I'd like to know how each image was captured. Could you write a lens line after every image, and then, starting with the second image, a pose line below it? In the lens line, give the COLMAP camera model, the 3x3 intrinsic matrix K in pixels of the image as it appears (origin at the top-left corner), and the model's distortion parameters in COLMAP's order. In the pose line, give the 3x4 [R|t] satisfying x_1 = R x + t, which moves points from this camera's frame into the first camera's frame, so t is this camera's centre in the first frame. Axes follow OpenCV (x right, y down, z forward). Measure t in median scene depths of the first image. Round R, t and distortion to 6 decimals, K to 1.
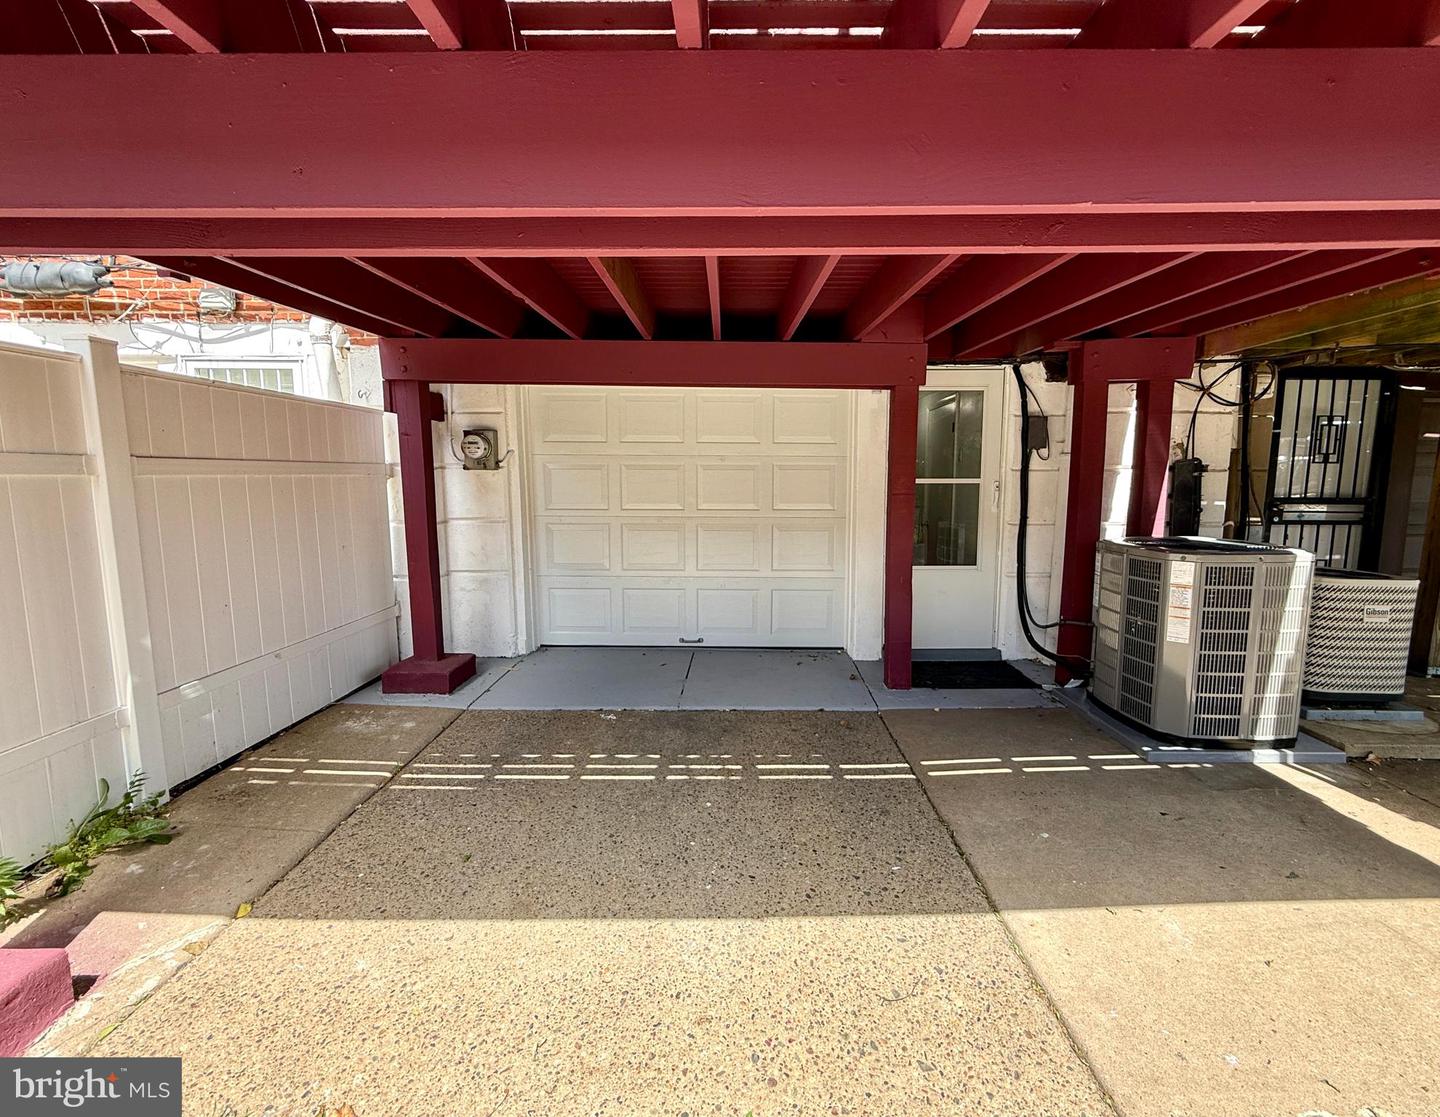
lens RADIAL K [[615.9, 0, 723.3], [0, 615.9, 560.2], [0, 0, 1]] dist [0.003166, 0.002025]
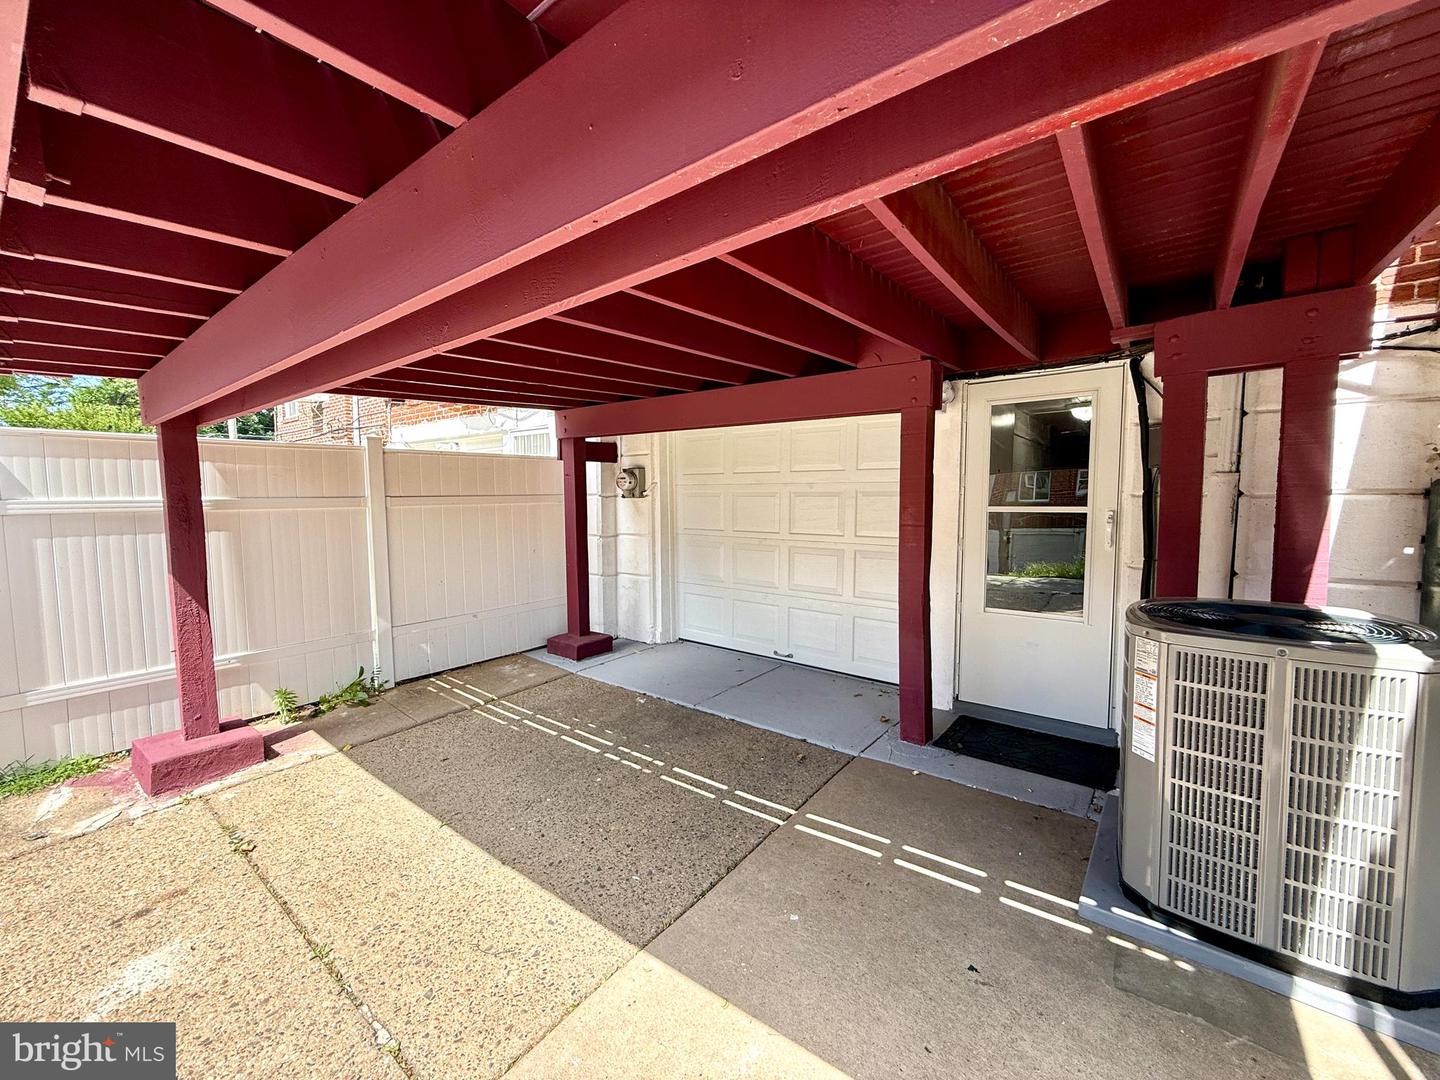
lens RADIAL K [[573.2, 0, 711.5], [0, 573.2, 535.6], [0, 0, 1]] dist [0.000508, -0.000605]
pose [[0.788958, 0.038513, -0.613239, 0.611335], [-0.073418, 0.996792, -0.031854, -0.046363], [0.610045, 0.070154, 0.789255, 0.164694]]
